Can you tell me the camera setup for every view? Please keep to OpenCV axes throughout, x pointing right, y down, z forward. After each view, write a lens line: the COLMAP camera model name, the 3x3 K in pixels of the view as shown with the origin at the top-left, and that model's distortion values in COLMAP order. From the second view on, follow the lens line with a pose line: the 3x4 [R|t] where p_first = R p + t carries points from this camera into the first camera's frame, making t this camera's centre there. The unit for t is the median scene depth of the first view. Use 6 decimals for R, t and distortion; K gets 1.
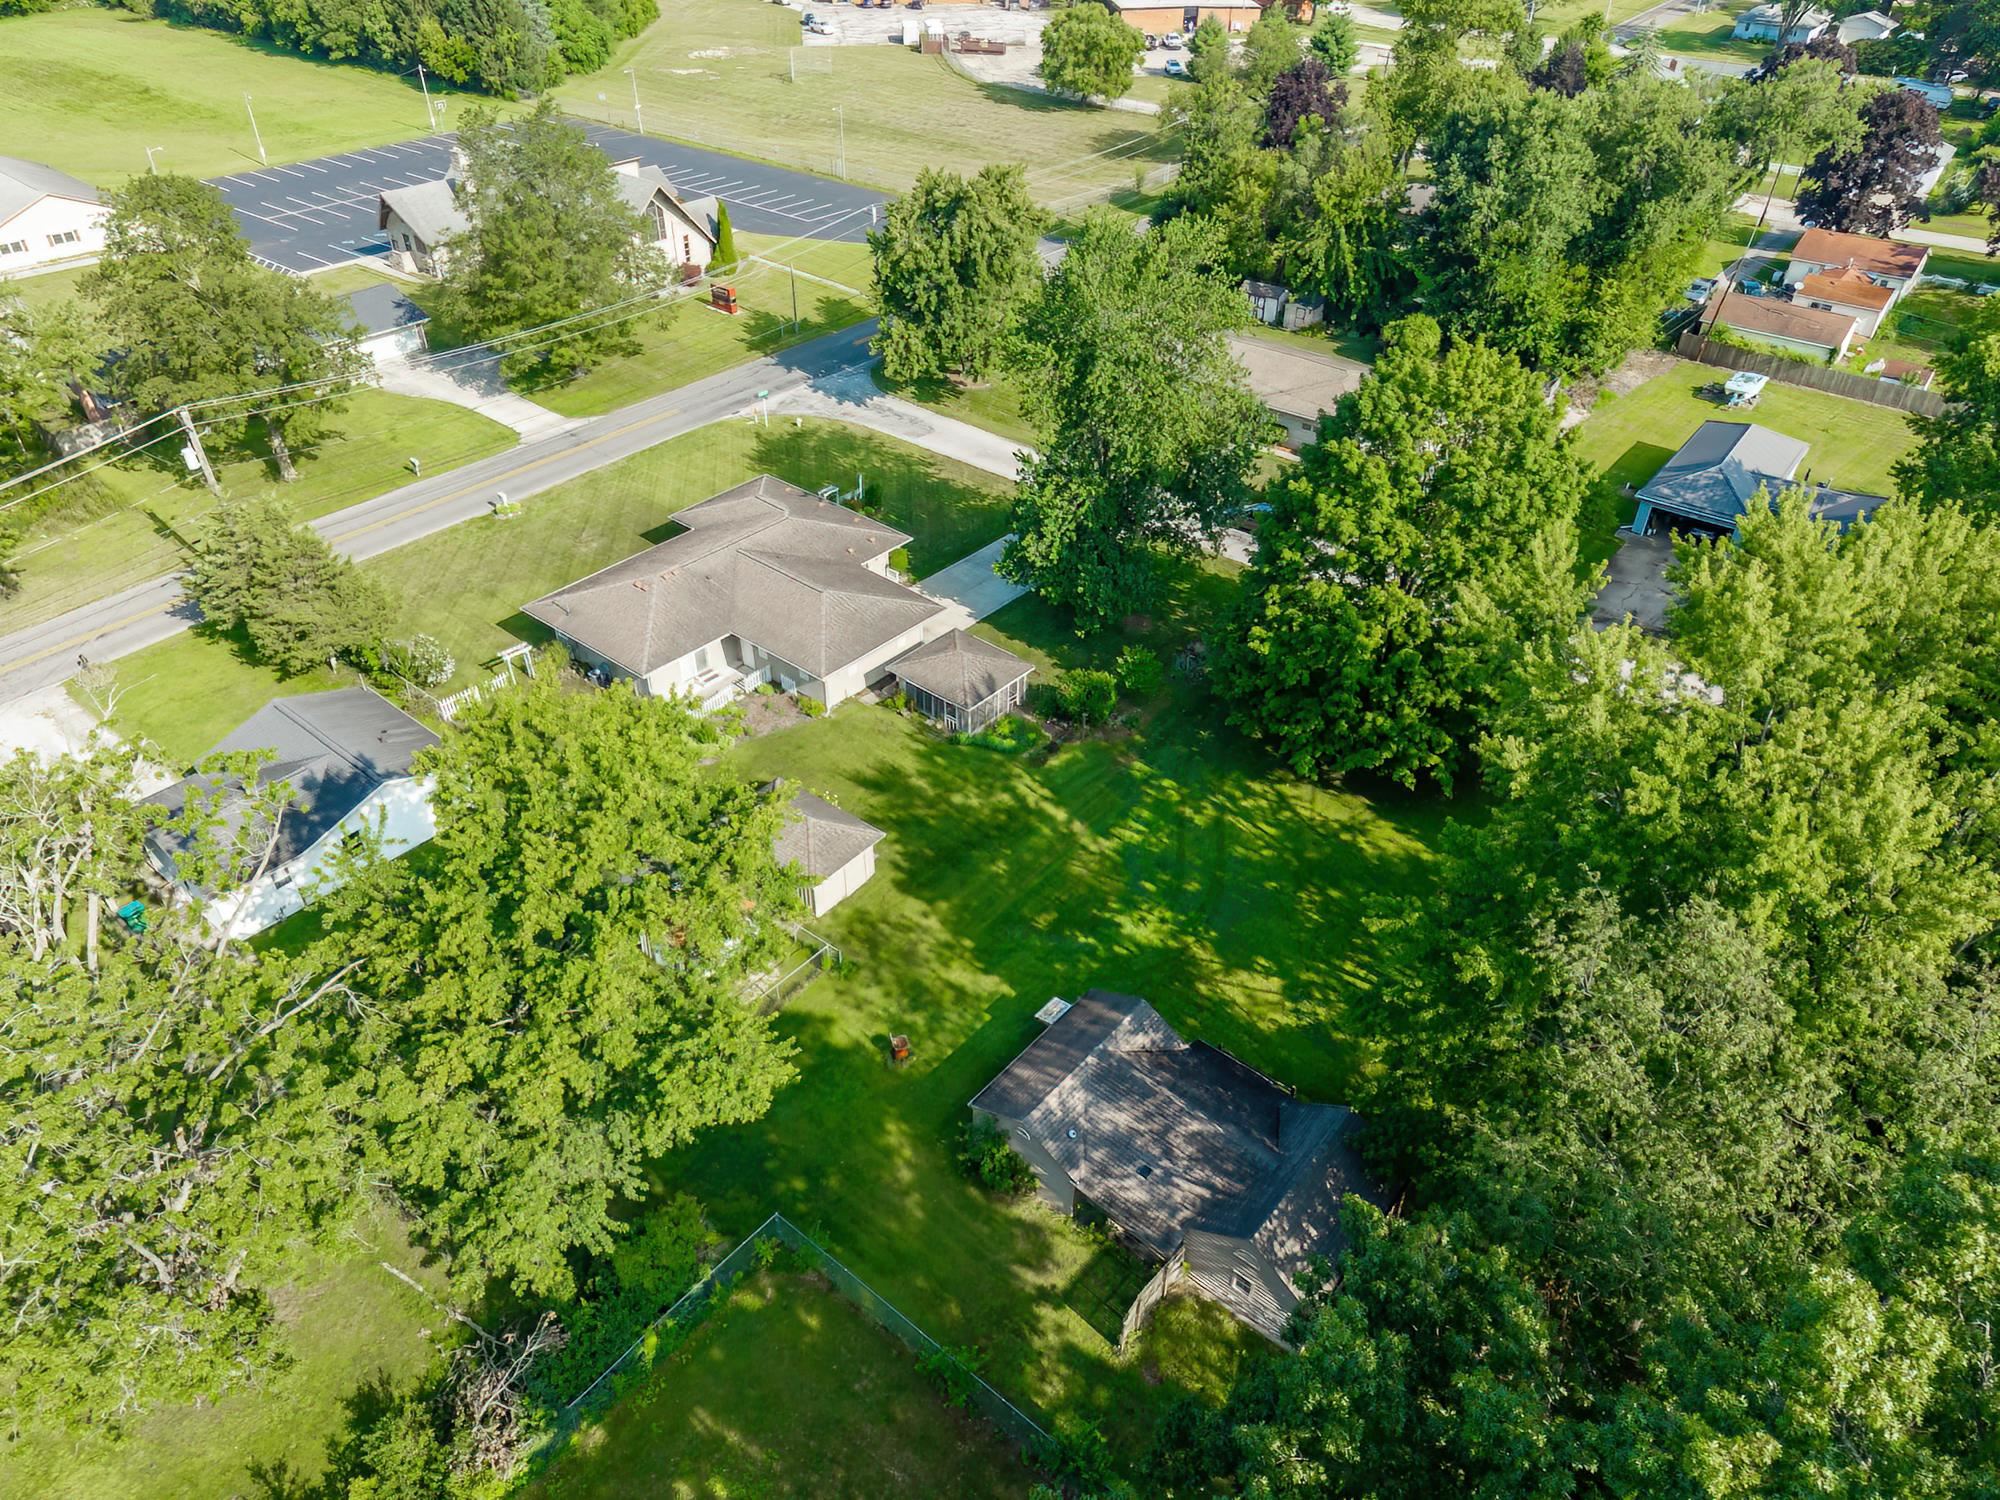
lens RADIAL K [[1355.8, 0, 1000.0], [0, 1355.8, 750.0], [0, 0, 1]] dist [0.006840, 0.001989]
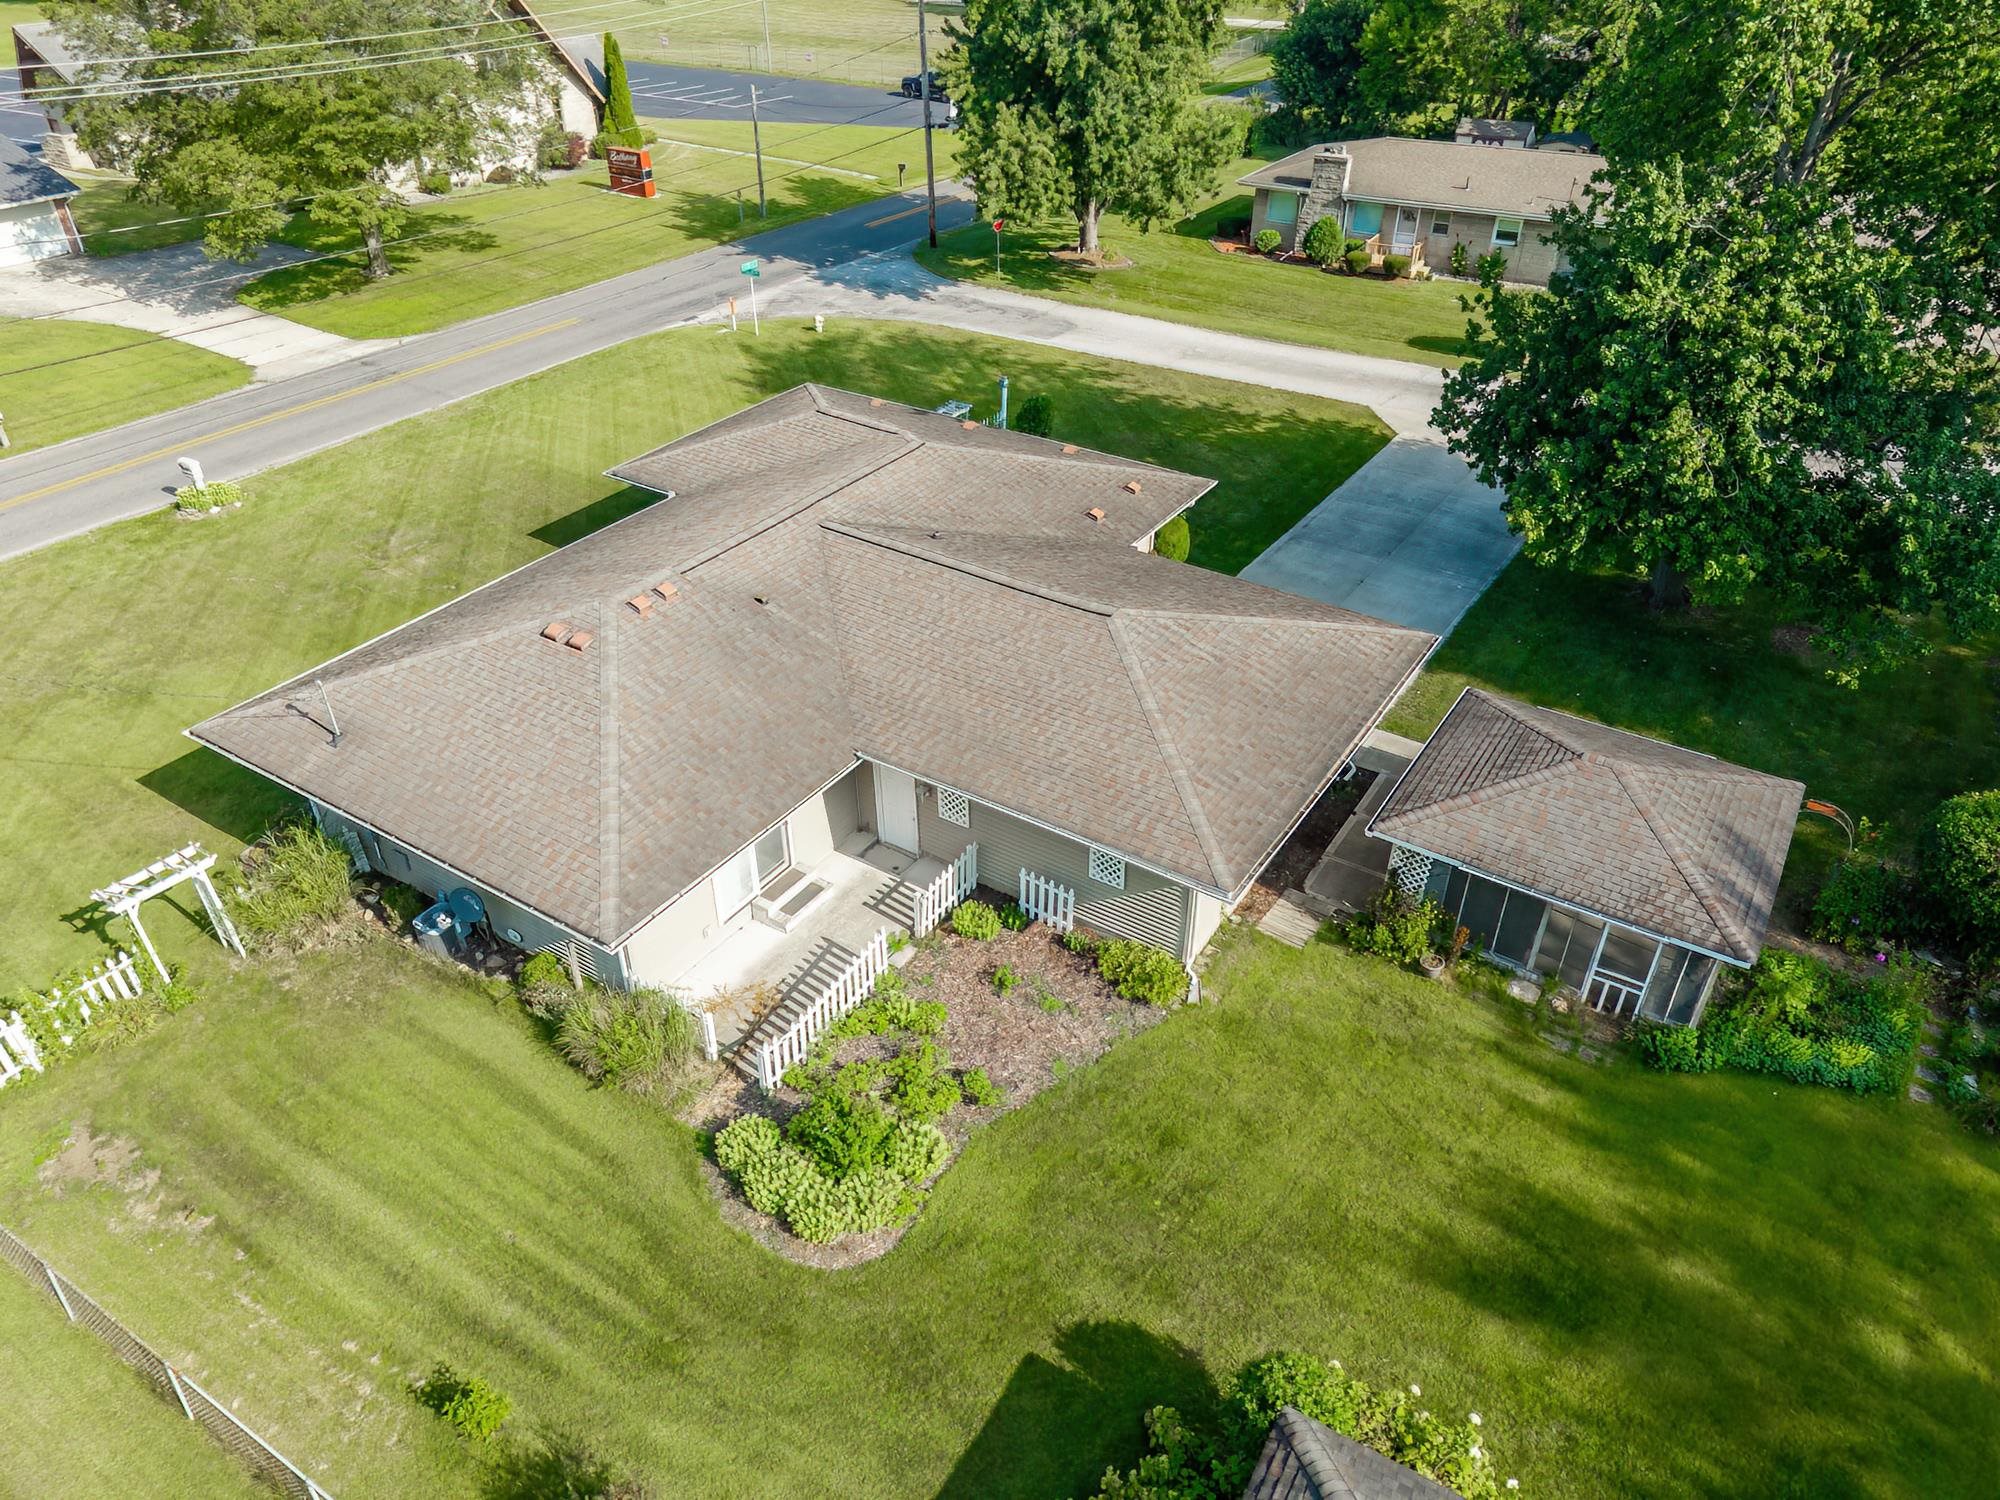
lens RADIAL K [[1355.8, 0, 1000.0], [0, 1355.8, 750.0], [0, 0, 1]] dist [0.006840, 0.001989]
pose [[0.992655, -0.080027, 0.090725, -0.154129], [0.084065, 0.995592, -0.041591, -0.057311], [-0.086997, 0.048912, 0.995007, 0.535423]]
